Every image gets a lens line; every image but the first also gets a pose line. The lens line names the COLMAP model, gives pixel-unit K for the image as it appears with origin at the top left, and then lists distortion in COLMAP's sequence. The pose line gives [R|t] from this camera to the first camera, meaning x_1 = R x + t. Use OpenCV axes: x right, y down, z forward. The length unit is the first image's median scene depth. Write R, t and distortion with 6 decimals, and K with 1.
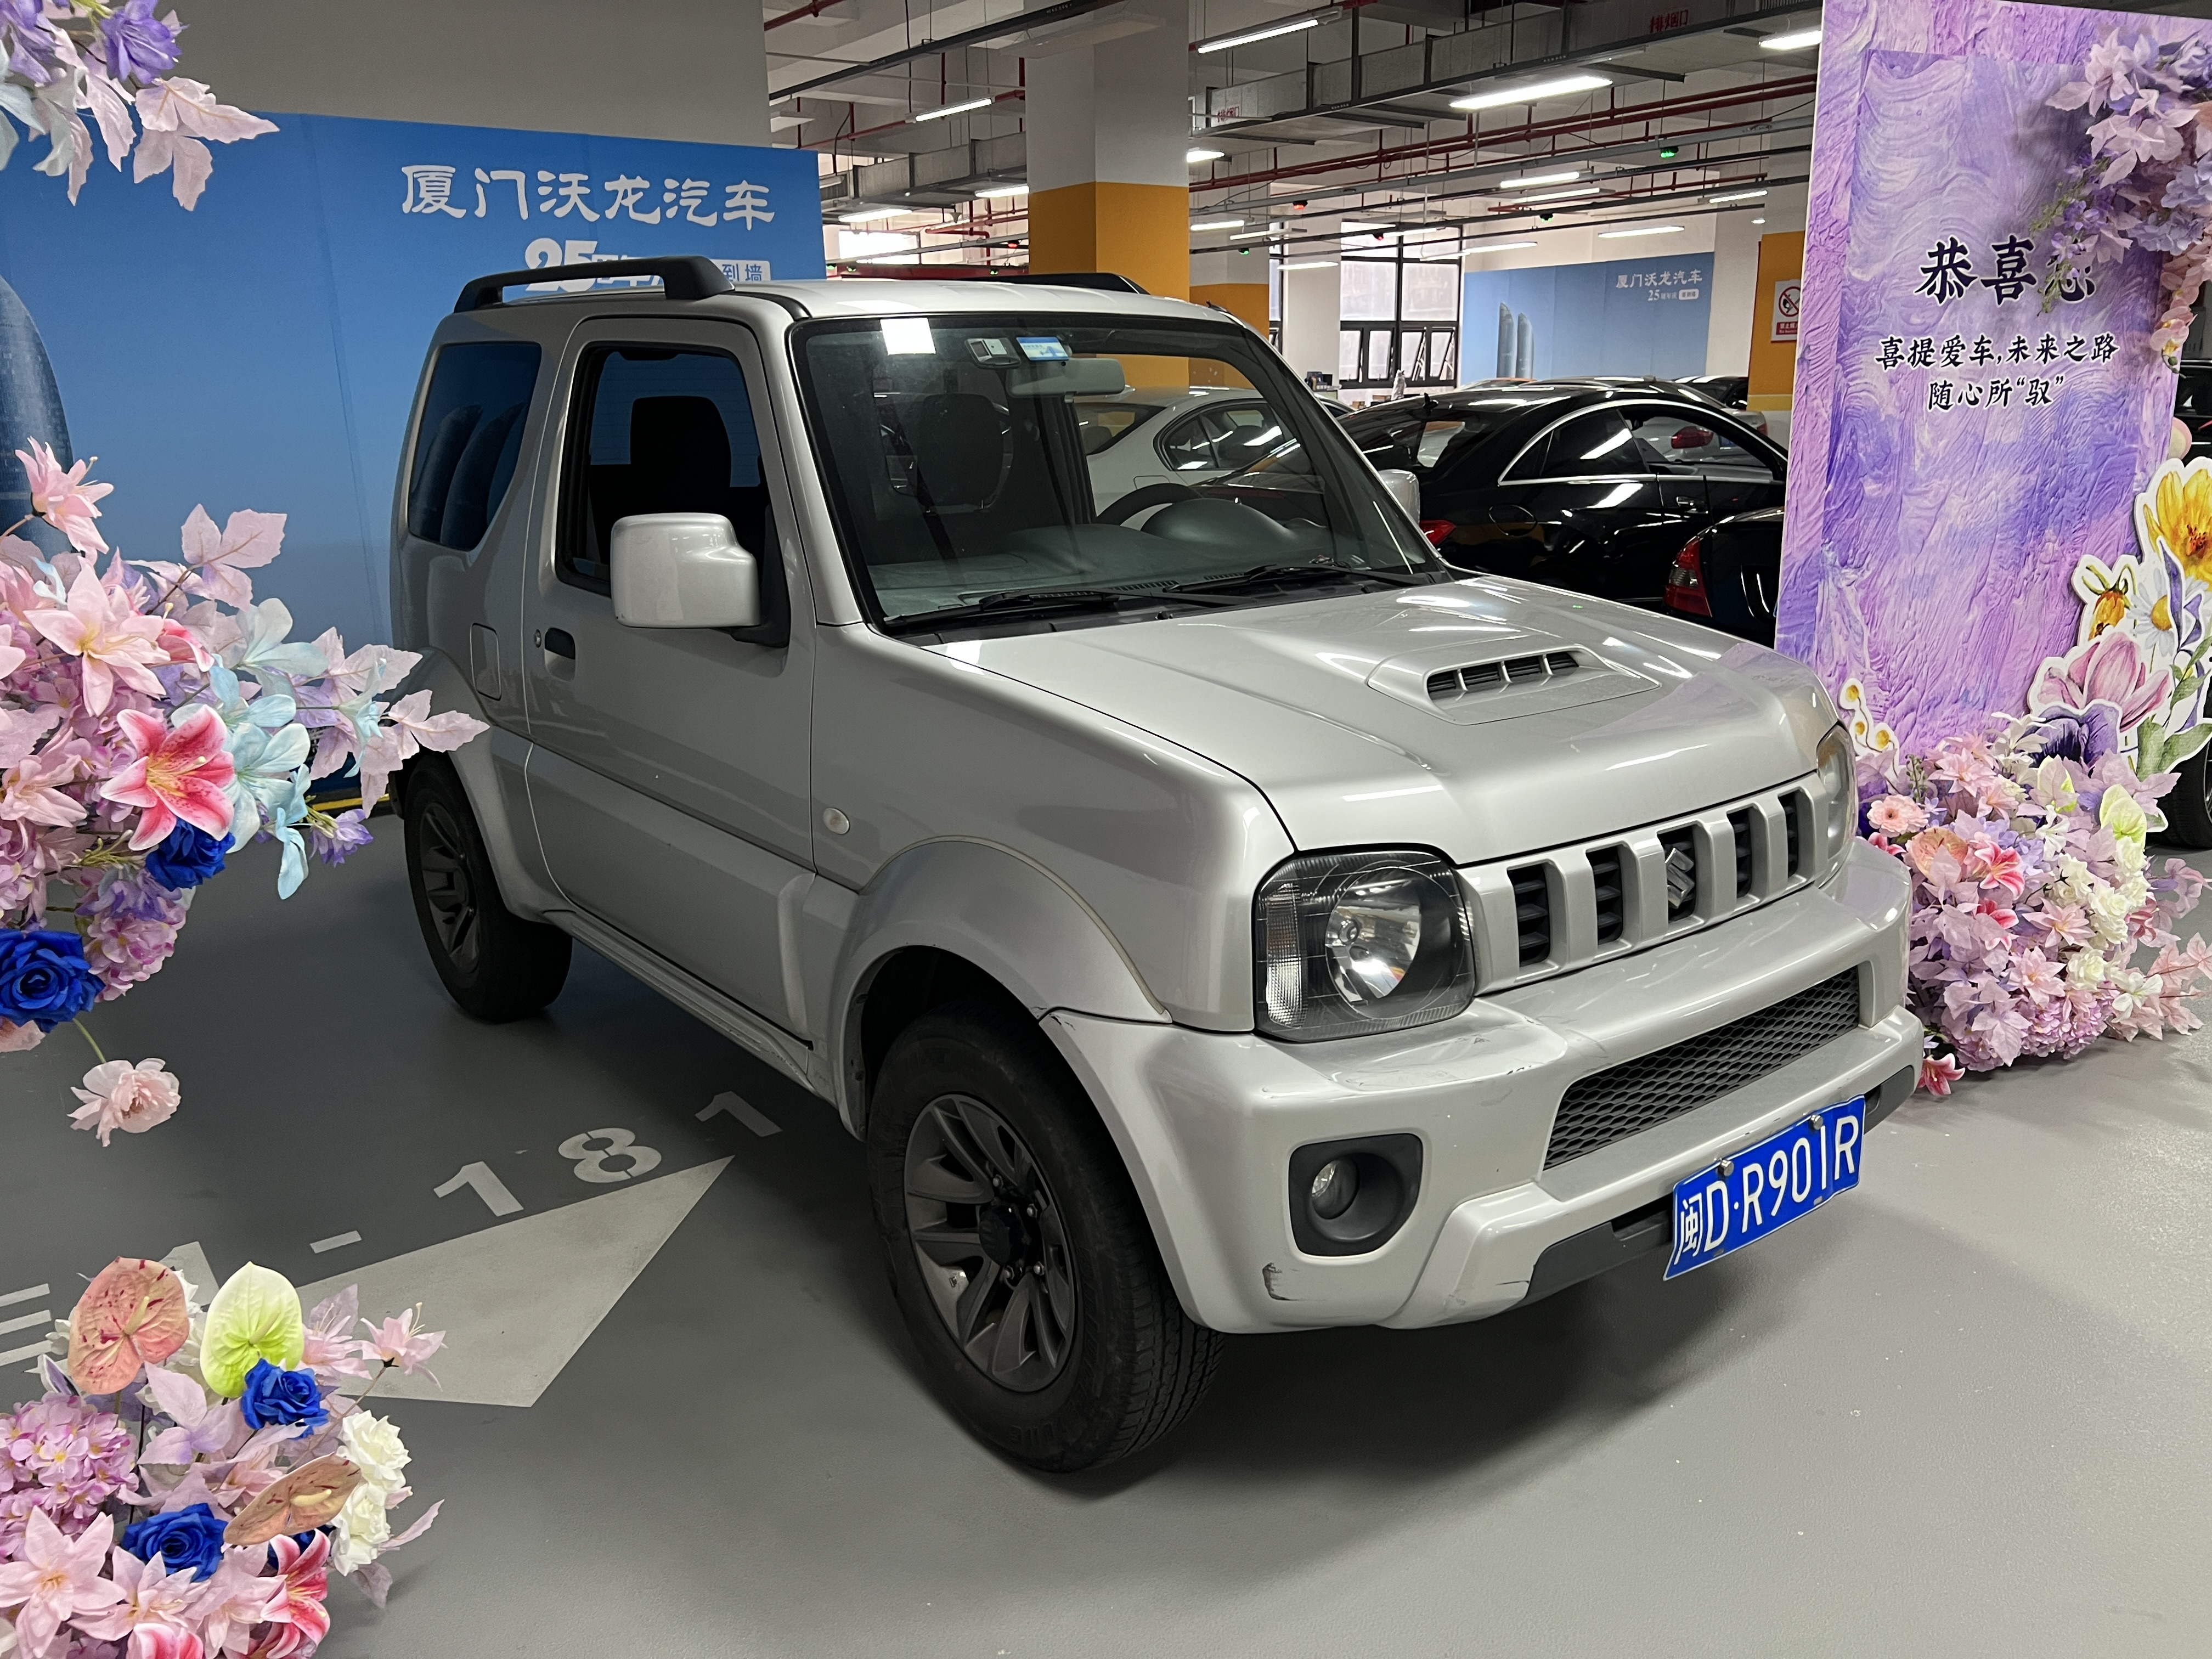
lens RADIAL K [[1663.0, 0, 1106.5], [0, 1663.0, 817.3], [0, 0, 1]] dist [0.048768, -0.056788]
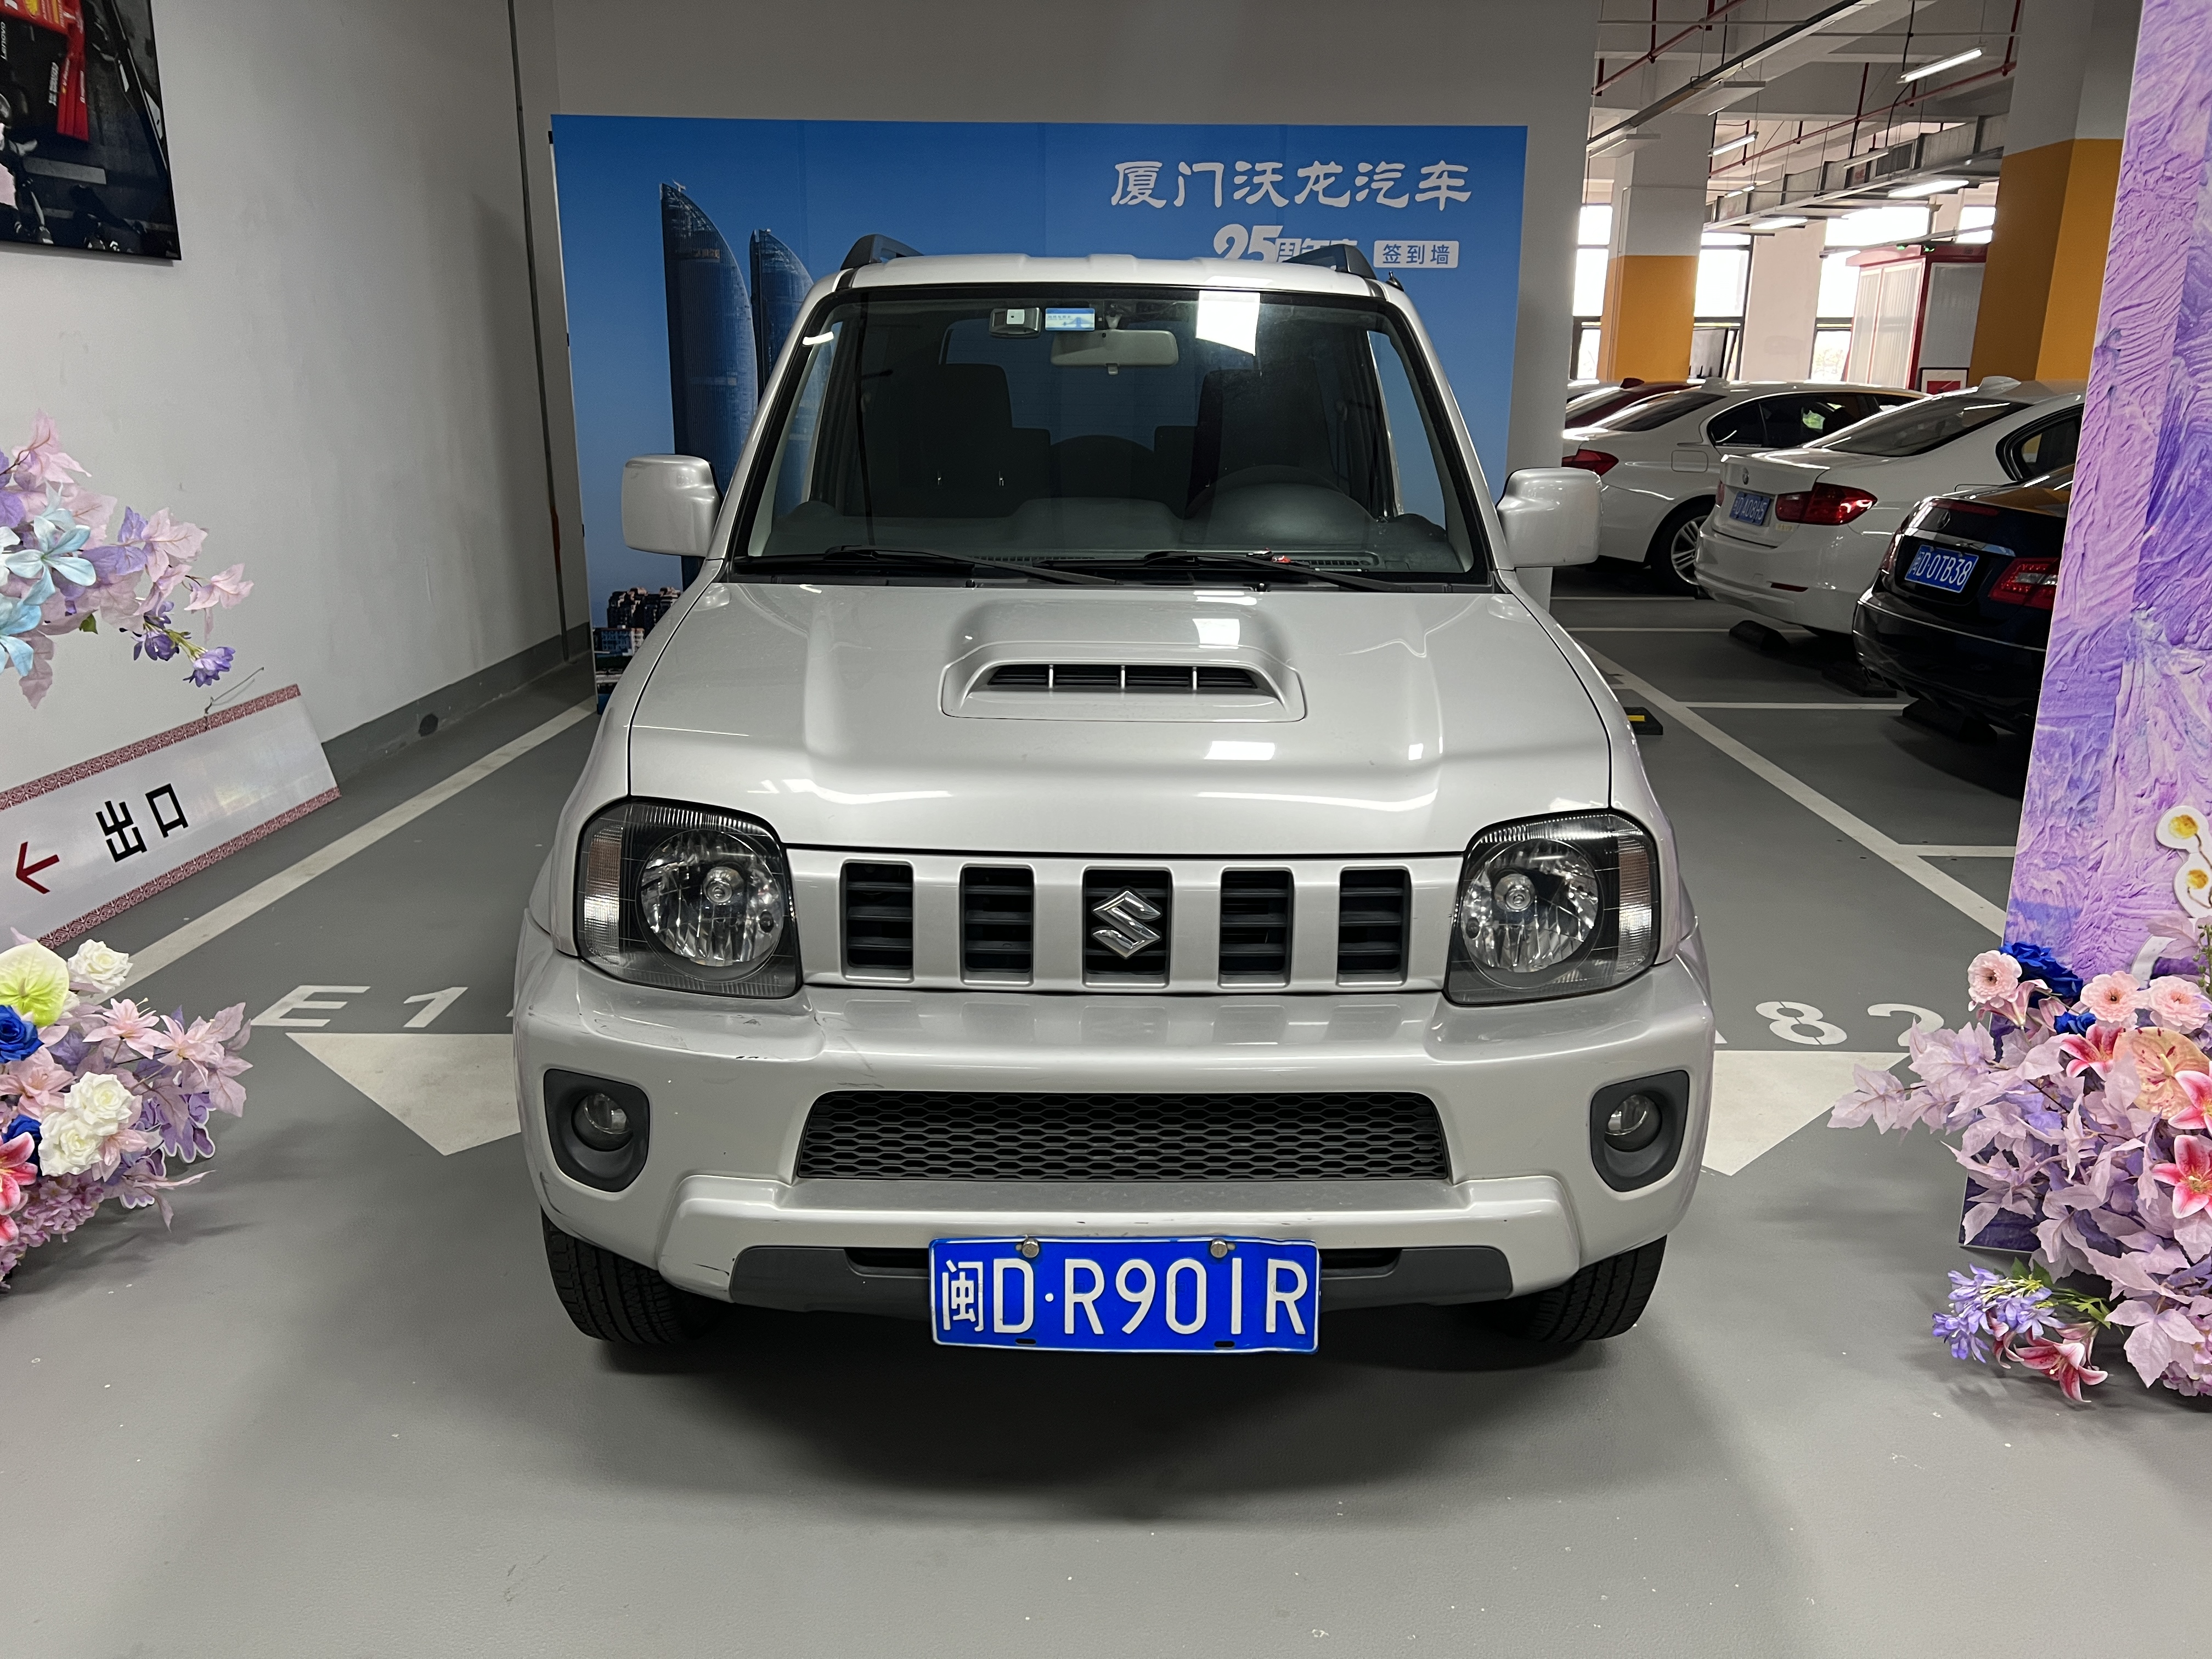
lens RADIAL K [[1663.0, 0, 1133.1], [0, 1663.0, 821.4], [0, 0, 1]] dist [0.048768, -0.056788]
pose [[0.801701, 0.180918, -0.569687, 0.560223], [-0.175852, 0.982302, 0.064485, -0.050065], [0.571272, 0.048483, 0.819328, 0.192074]]
